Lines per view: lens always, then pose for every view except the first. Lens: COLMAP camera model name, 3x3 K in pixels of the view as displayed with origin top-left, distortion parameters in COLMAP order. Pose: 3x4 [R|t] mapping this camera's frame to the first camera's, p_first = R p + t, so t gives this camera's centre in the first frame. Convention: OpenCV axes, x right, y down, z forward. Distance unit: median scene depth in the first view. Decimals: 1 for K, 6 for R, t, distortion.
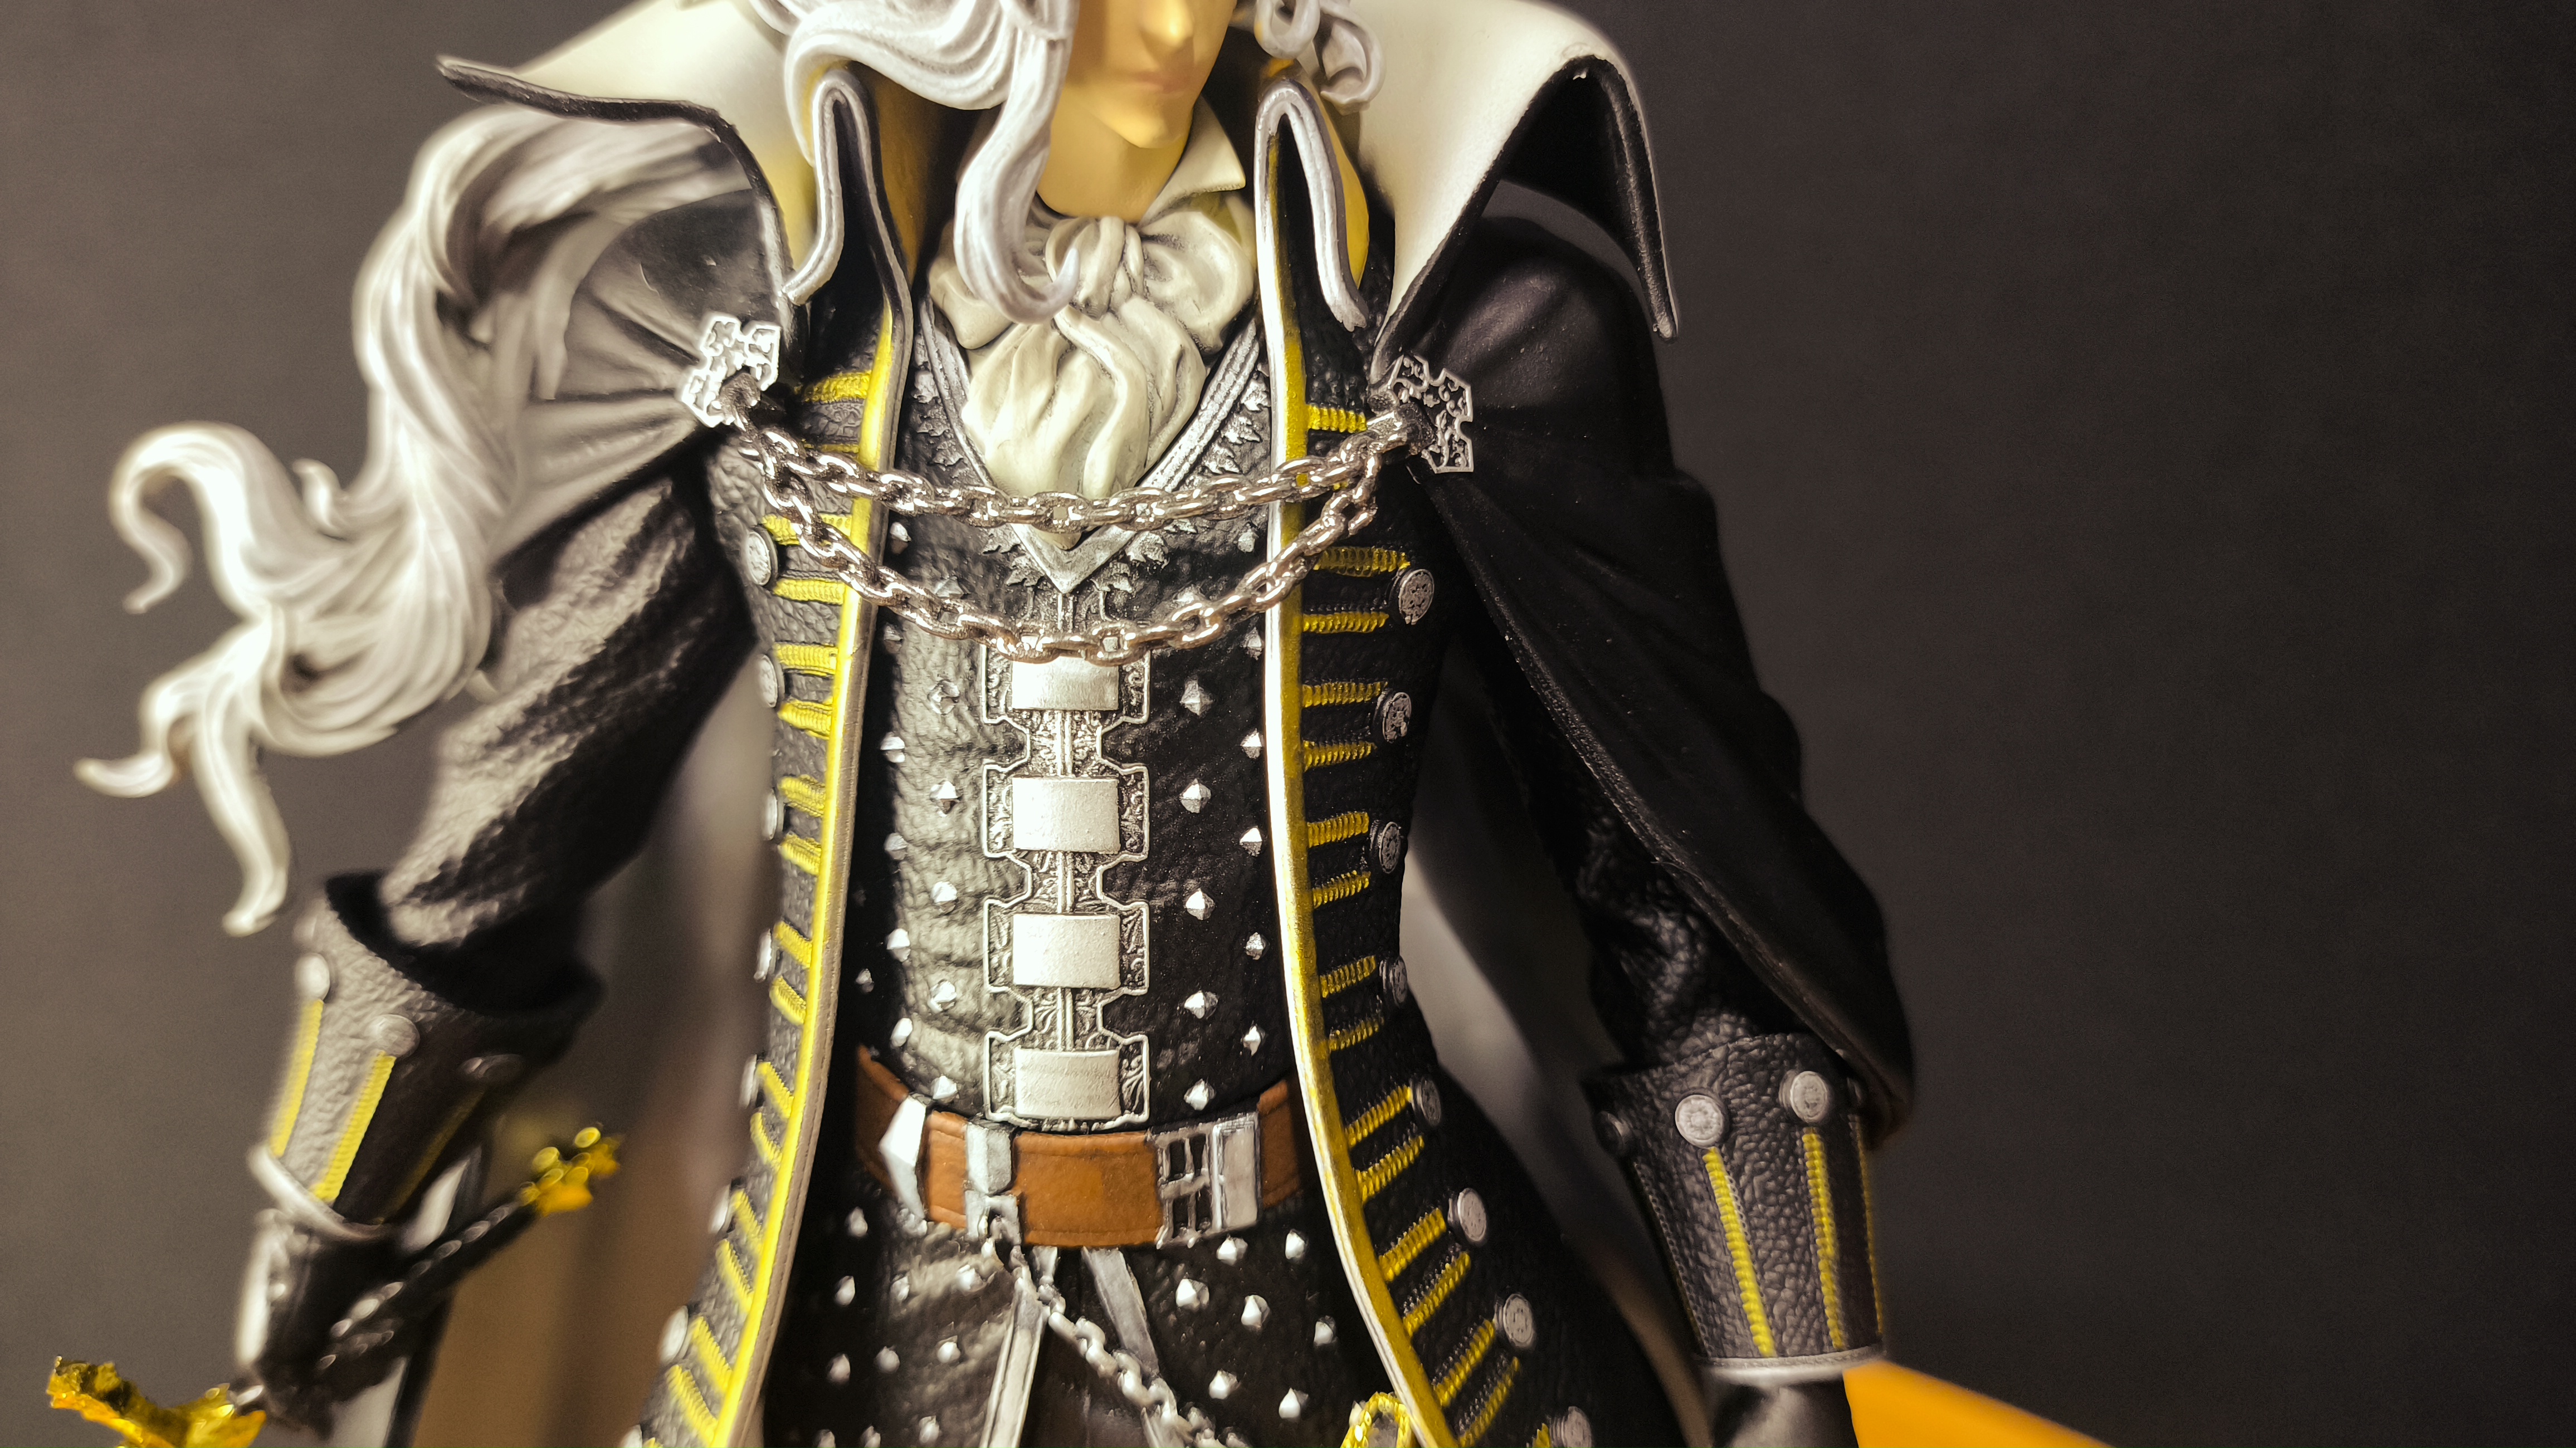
lens RADIAL K [[1969.1, 0, 1288.0], [0, 1969.1, 724.0], [0, 0, 1]] dist [0.052461, -0.156889]
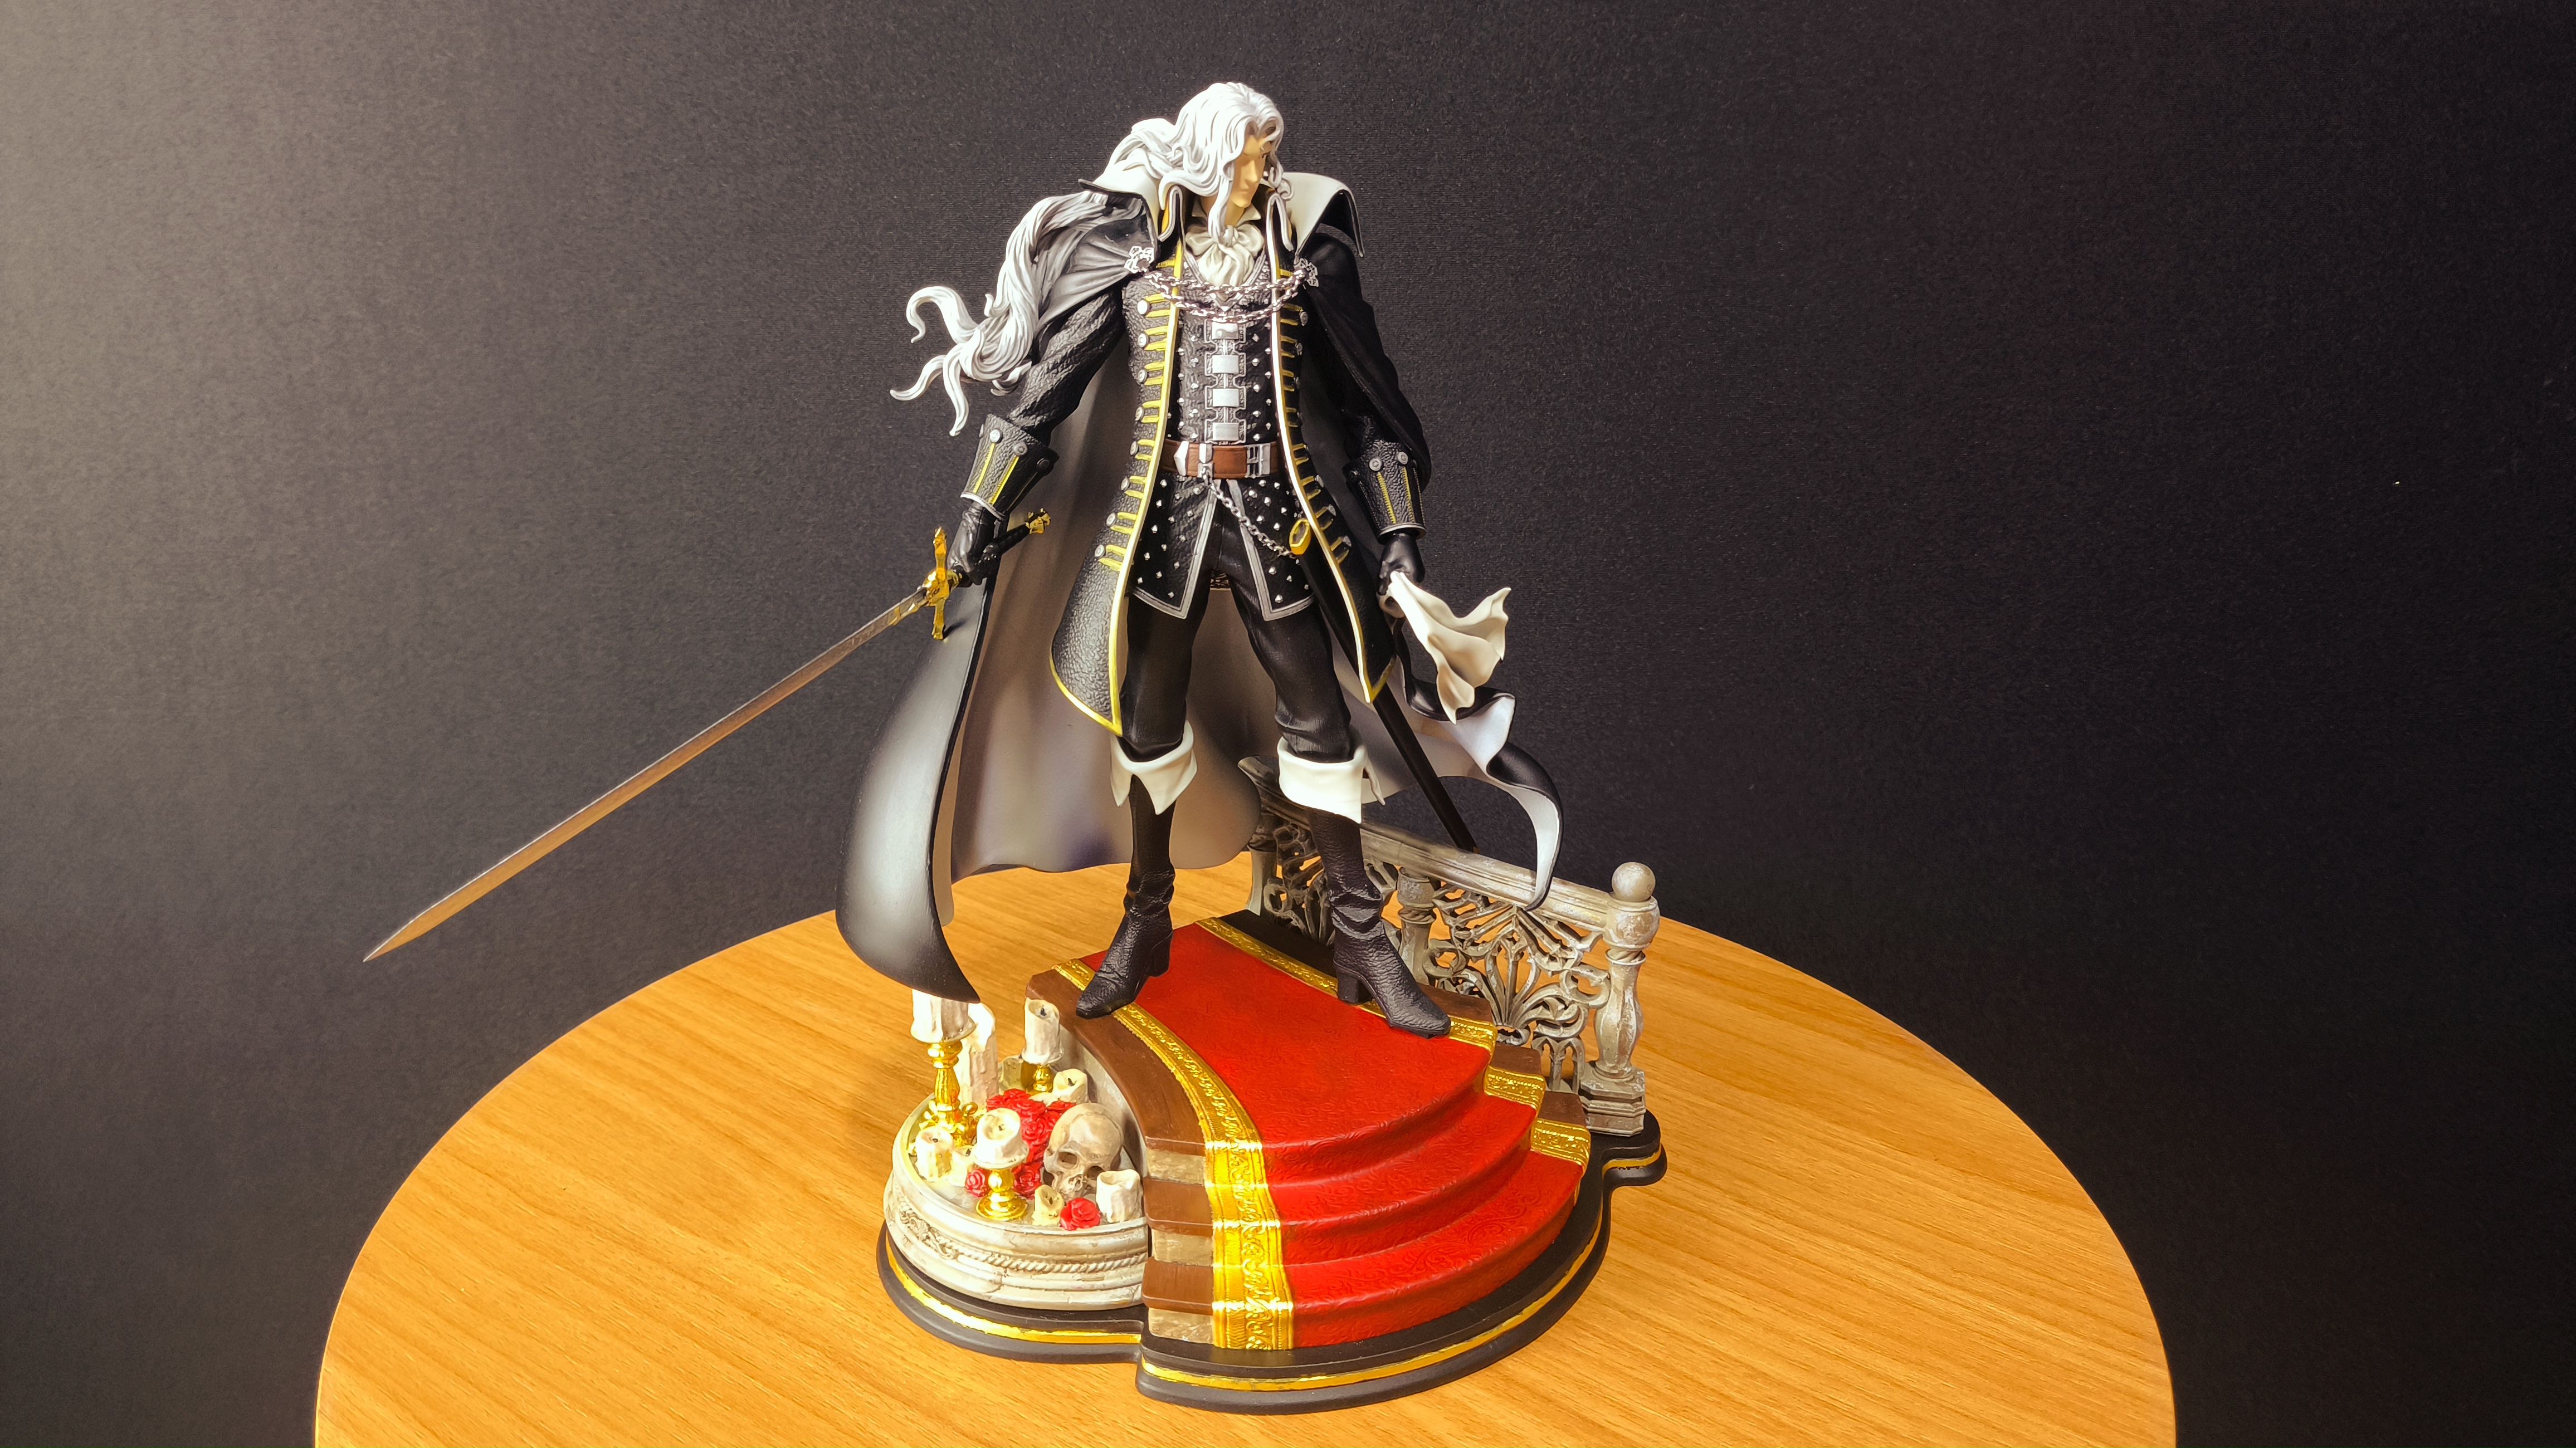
lens RADIAL K [[1911.7, 0, 1302.3], [0, 1911.7, 700.7], [0, 0, 1]] dist [0.083505, -0.203681]
pose [[0.981391, -0.016621, 0.191298, -0.714158], [0.036053, 0.994479, -0.098552, 1.116197], [-0.188604, 0.103615, 0.976572, -2.809133]]
